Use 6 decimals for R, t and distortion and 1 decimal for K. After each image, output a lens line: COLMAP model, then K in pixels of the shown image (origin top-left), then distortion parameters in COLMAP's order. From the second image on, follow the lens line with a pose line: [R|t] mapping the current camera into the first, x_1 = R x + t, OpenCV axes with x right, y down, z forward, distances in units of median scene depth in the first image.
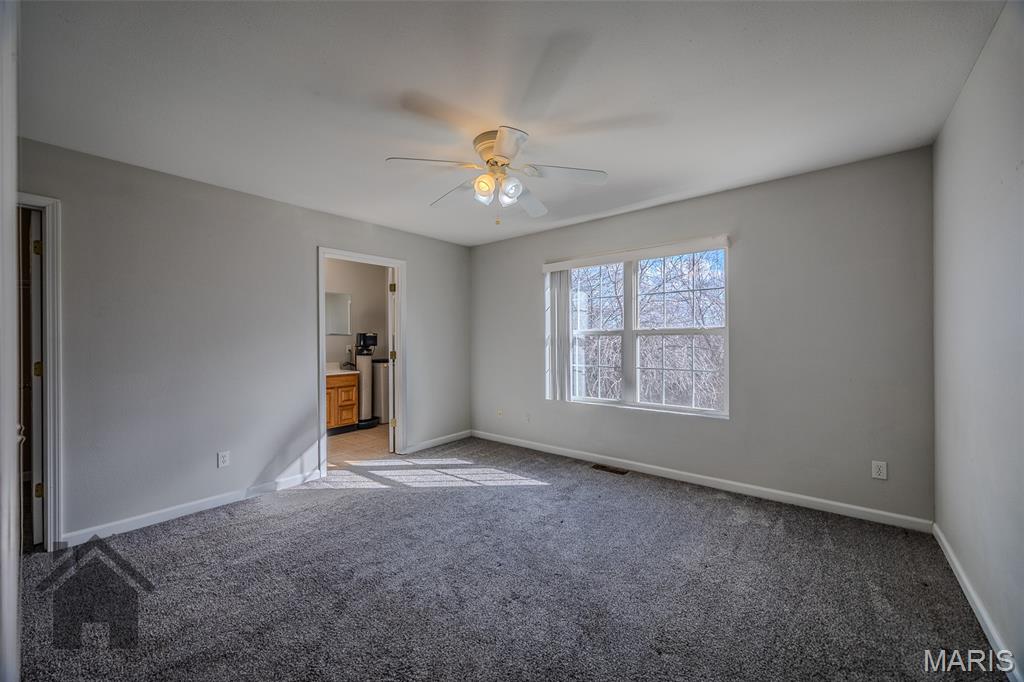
lens RADIAL K [[390.6, 0, 515.5], [0, 390.6, 340.6], [0, 0, 1]] dist [-0.001897, 0.000048]
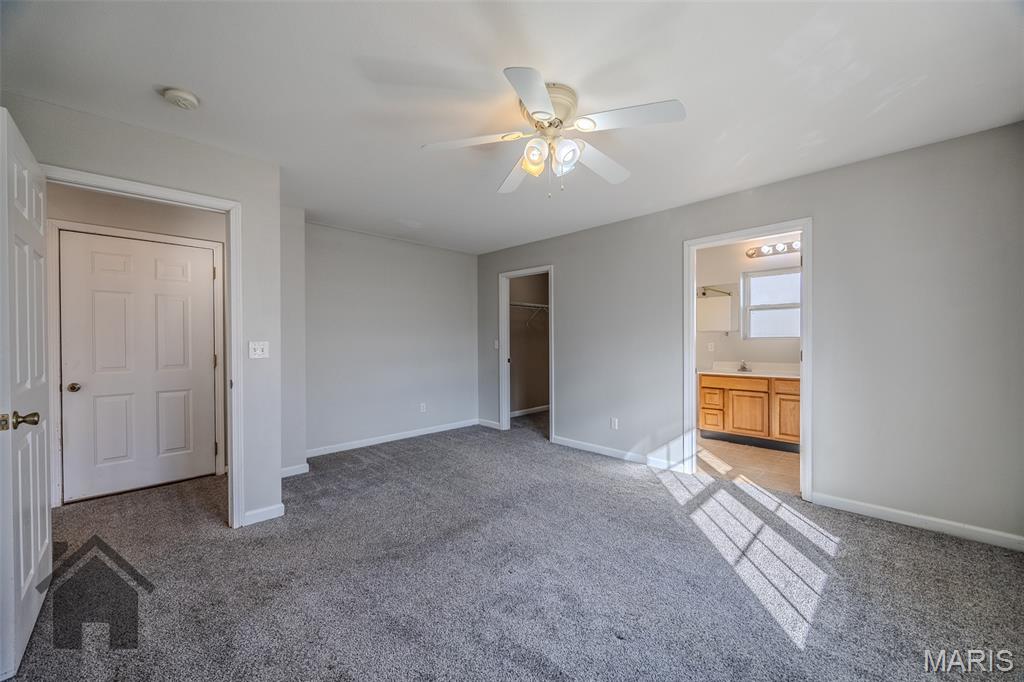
lens RADIAL K [[390.6, 0, 511.2], [0, 390.6, 344.5], [0, 0, 1]] dist [-0.001897, 0.000048]
pose [[-0.124210, 0.012937, -0.992172, 0.551054], [0.004389, 0.999912, 0.012489, 0.007167], [0.992246, -0.002803, -0.124256, 0.692328]]
